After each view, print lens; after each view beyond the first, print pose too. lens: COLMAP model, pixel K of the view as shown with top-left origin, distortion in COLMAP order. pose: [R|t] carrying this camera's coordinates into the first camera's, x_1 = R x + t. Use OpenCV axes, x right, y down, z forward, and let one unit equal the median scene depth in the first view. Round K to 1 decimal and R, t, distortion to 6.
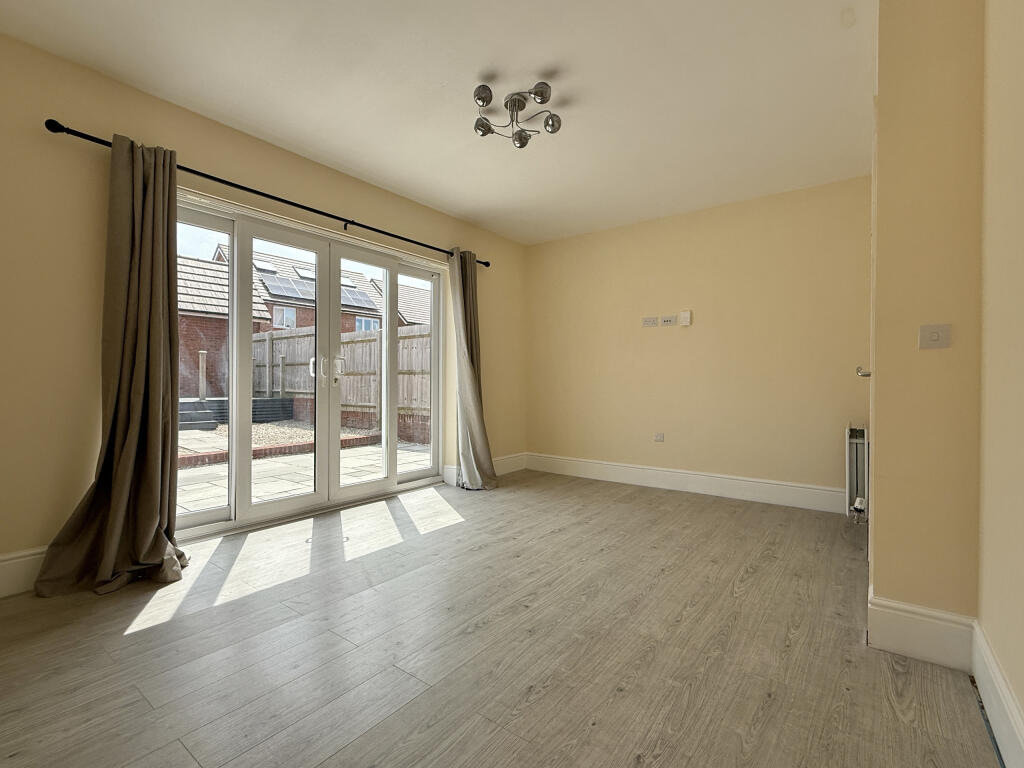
lens RADIAL K [[475.6, 0, 511.2], [0, 475.6, 385.7], [0, 0, 1]] dist [-0.001010, 0.000371]
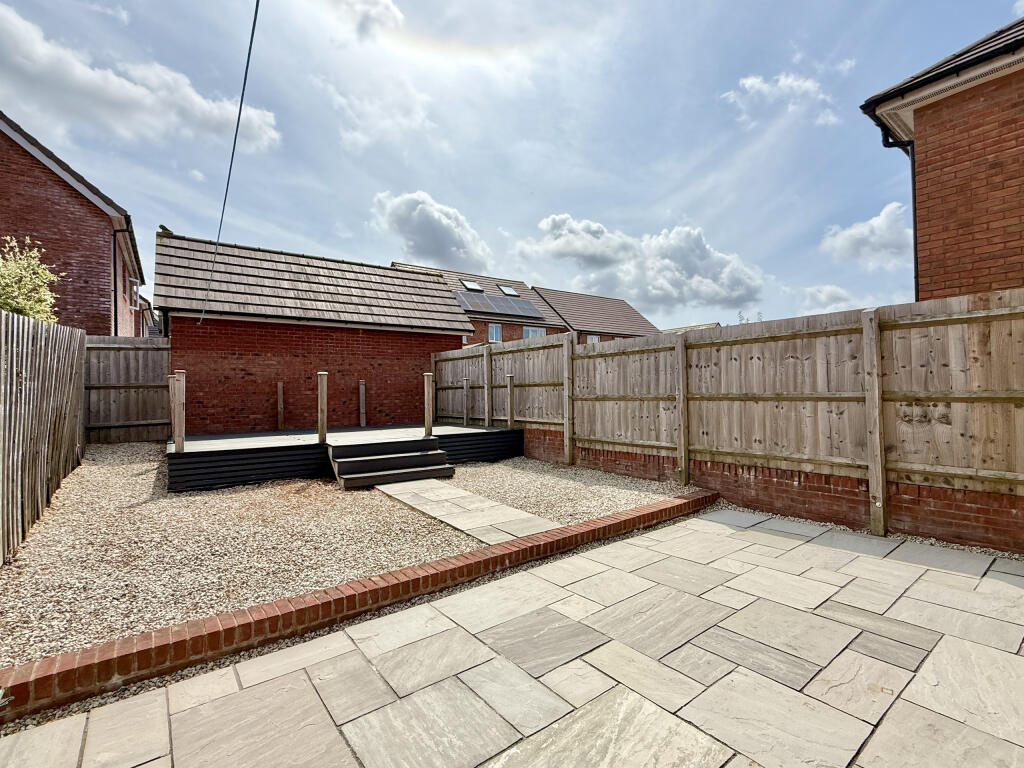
lens RADIAL K [[475.6, 0, 511.2], [0, 475.6, 385.7], [0, 0, 1]] dist [-0.001010, 0.000371]
pose [[0.963470, -0.023996, -0.266738, -0.274785], [0.019229, 0.999606, -0.020469, -0.029369], [0.267124, 0.014592, 0.963552, 0.249517]]
